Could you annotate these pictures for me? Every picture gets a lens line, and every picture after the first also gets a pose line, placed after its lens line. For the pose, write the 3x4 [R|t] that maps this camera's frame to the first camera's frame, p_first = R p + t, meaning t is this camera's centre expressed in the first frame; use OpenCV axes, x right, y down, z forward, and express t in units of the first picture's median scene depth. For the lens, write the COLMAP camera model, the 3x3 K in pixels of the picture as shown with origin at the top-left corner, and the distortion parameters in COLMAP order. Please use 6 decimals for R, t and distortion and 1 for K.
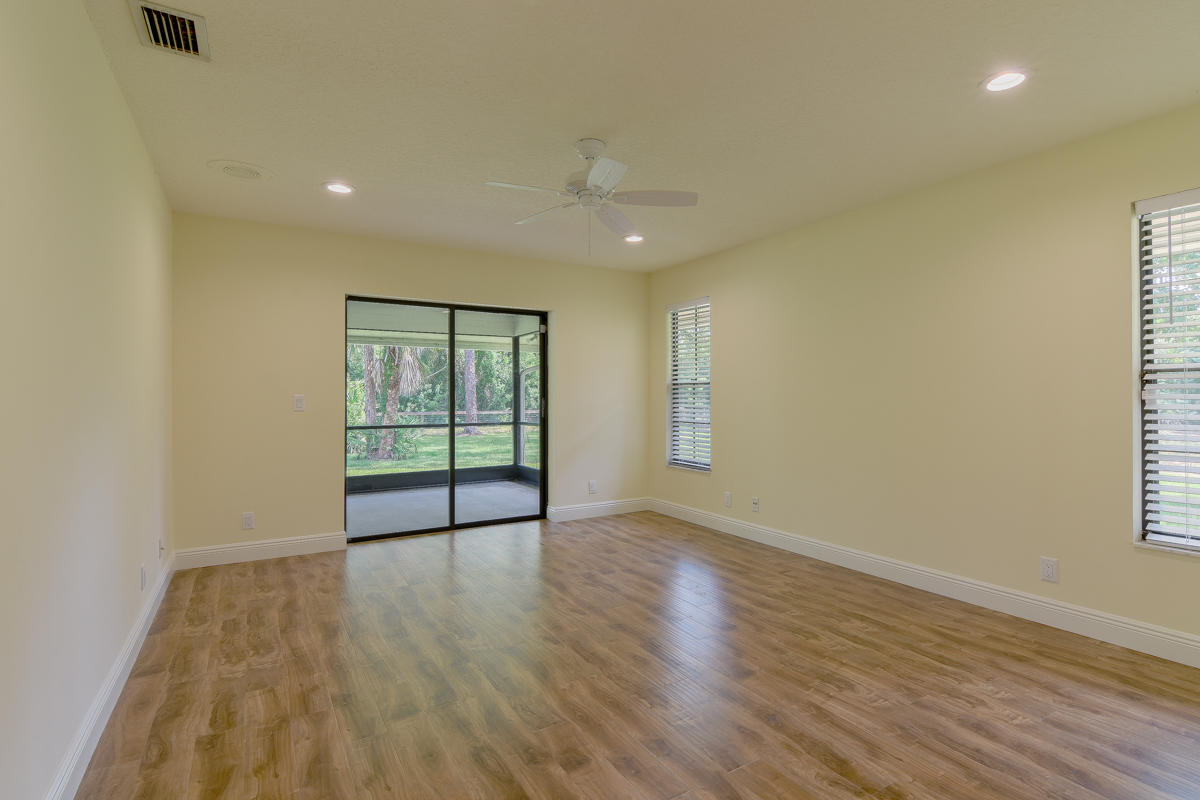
lens RADIAL K [[583.8, 0, 601.8], [0, 583.8, 393.7], [0, 0, 1]] dist [0.004126, -0.007065]
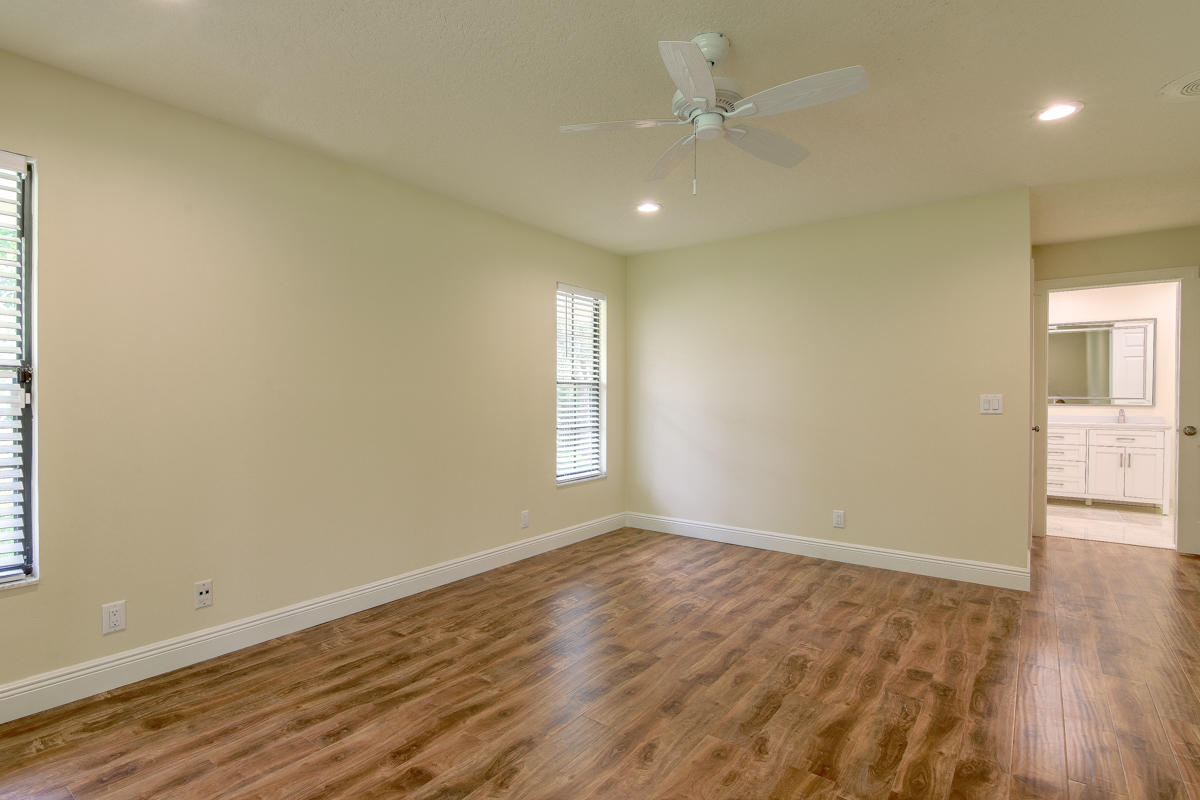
lens RADIAL K [[583.8, 0, 597.9], [0, 583.8, 400.7], [0, 0, 1]] dist [0.004126, -0.007065]
pose [[-0.377596, -0.004797, 0.925958, -0.638746], [-0.000344, 0.999987, 0.005040, 0.002096], [-0.925970, 0.001584, -0.377593, 1.396566]]
